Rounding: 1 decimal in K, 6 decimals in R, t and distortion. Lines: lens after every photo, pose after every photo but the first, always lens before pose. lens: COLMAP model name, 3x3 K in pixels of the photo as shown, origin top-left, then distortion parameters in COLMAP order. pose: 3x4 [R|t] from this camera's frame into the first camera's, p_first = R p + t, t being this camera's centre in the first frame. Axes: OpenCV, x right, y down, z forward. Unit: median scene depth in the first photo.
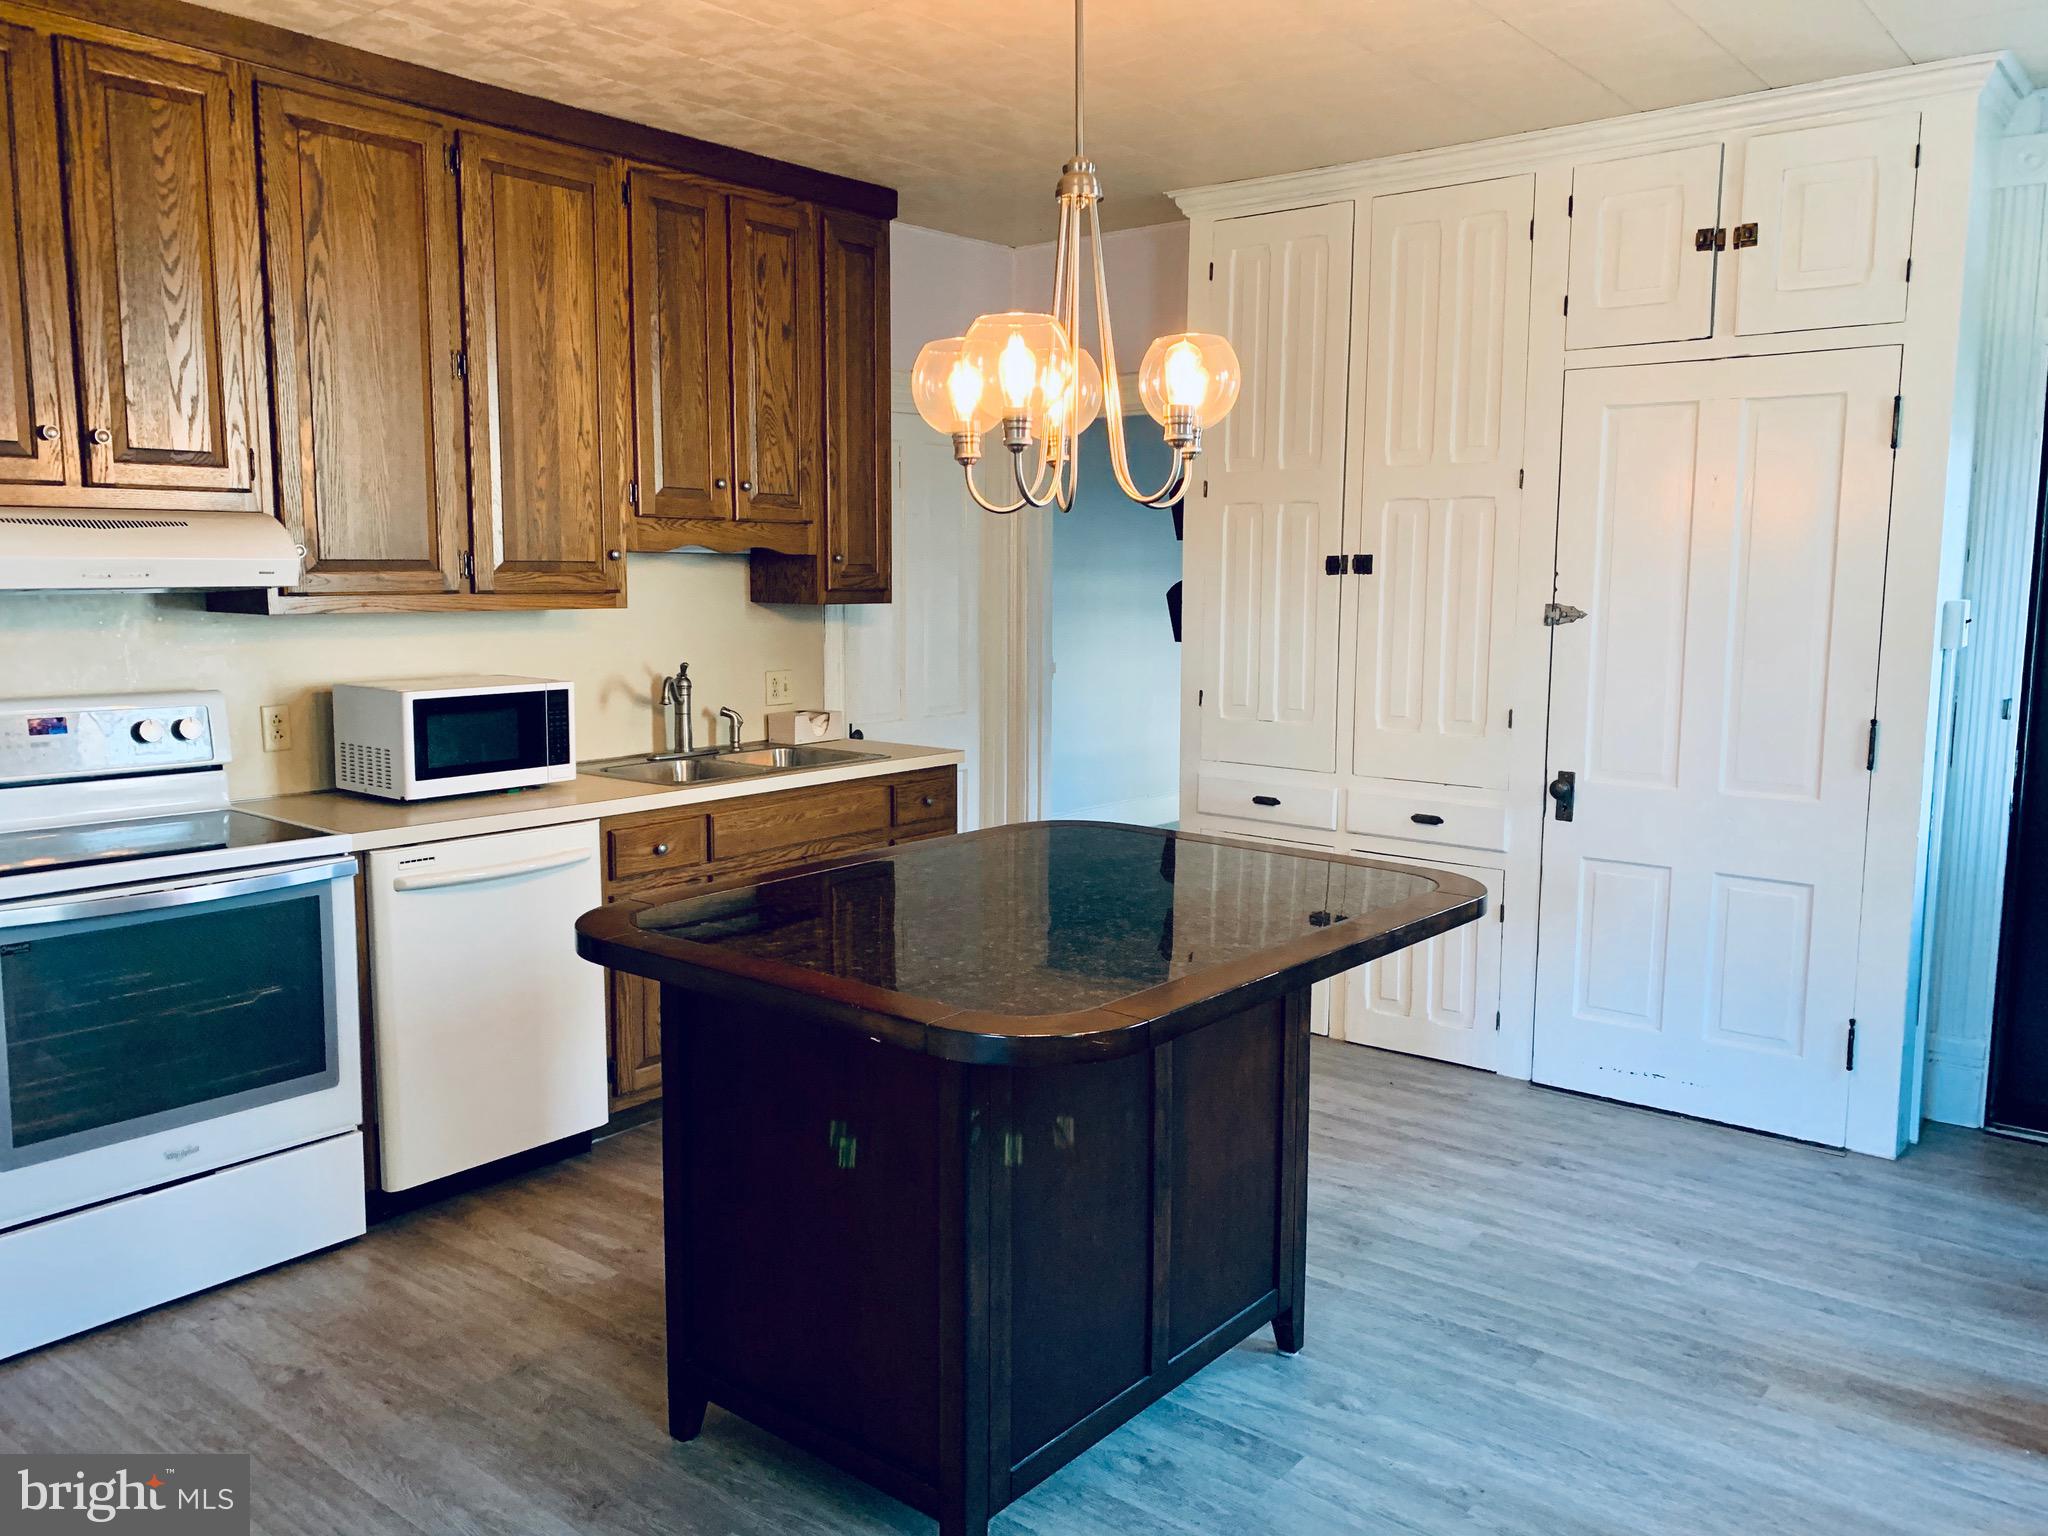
lens RADIAL K [[1569.9, 0, 1024.6], [0, 1569.9, 764.1], [0, 0, 1]] dist [0.028170, -0.021528]
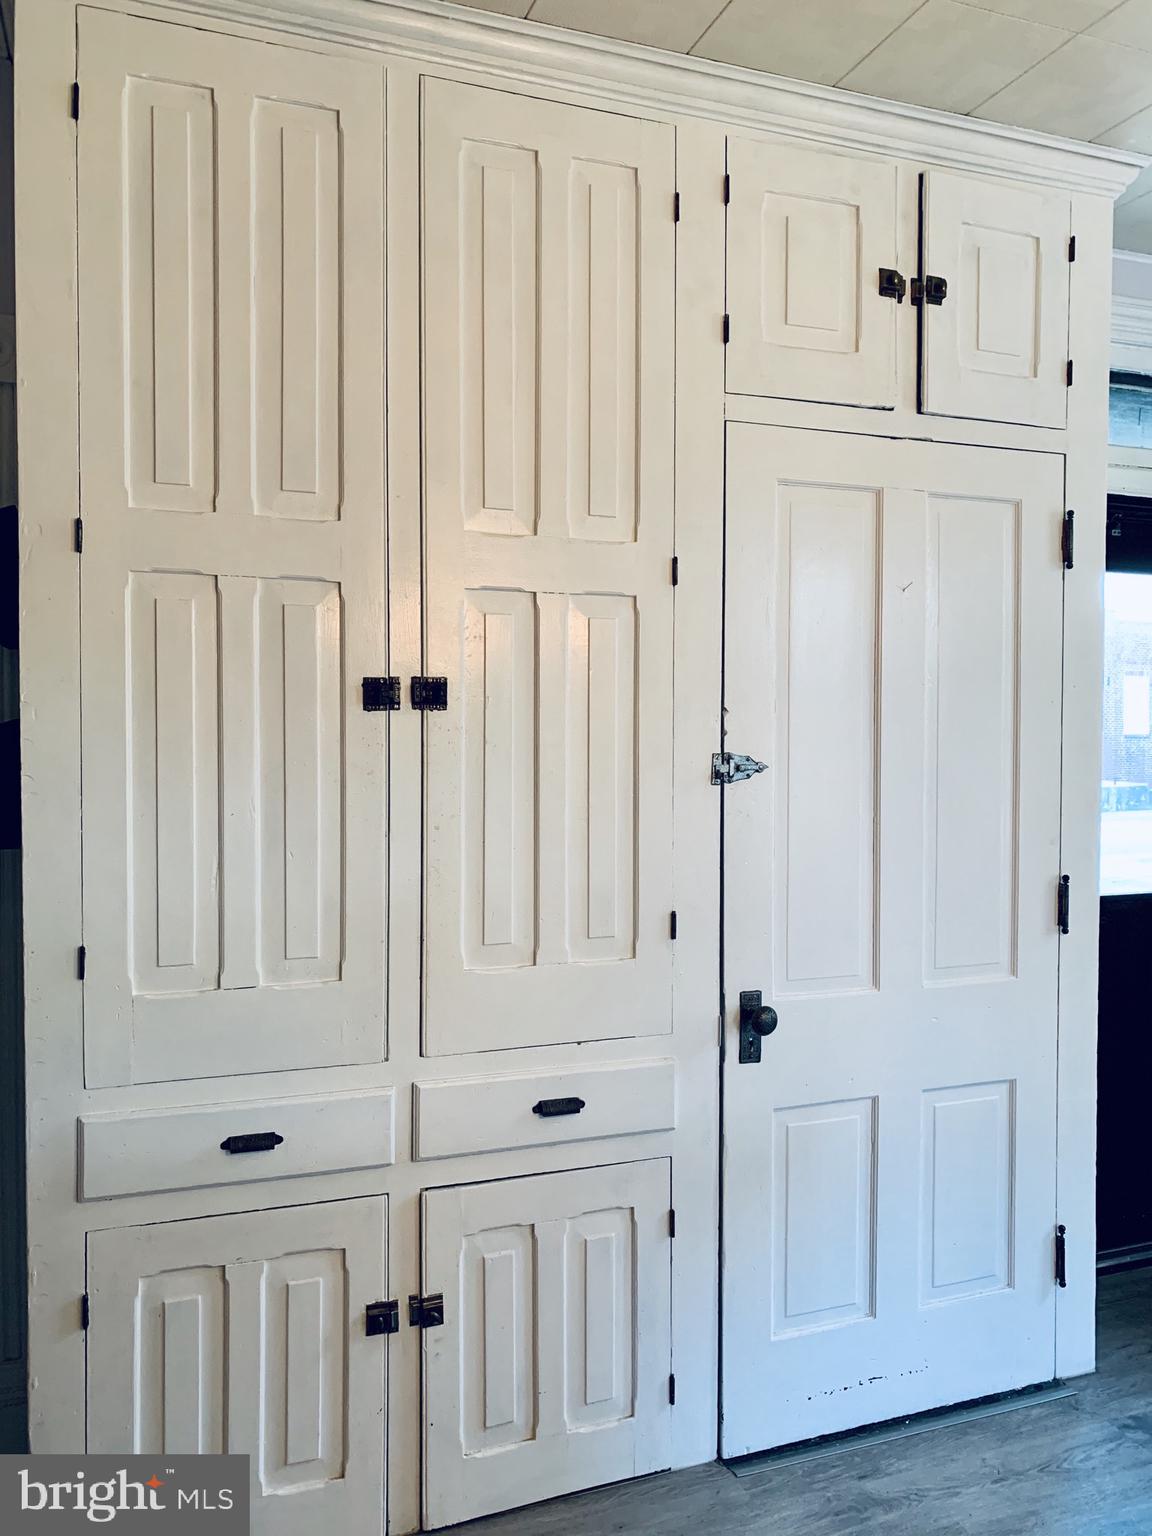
lens RADIAL K [[1177.4, 0, 573.4], [0, 1177.4, 764.2], [0, 0, 1]] dist [0.028170, -0.021528]
pose [[0.509127, -0.025520, 0.860313, -0.143573], [0.112322, 0.992982, -0.037016, -0.085072], [-0.853331, 0.115478, 0.508421, 0.792879]]
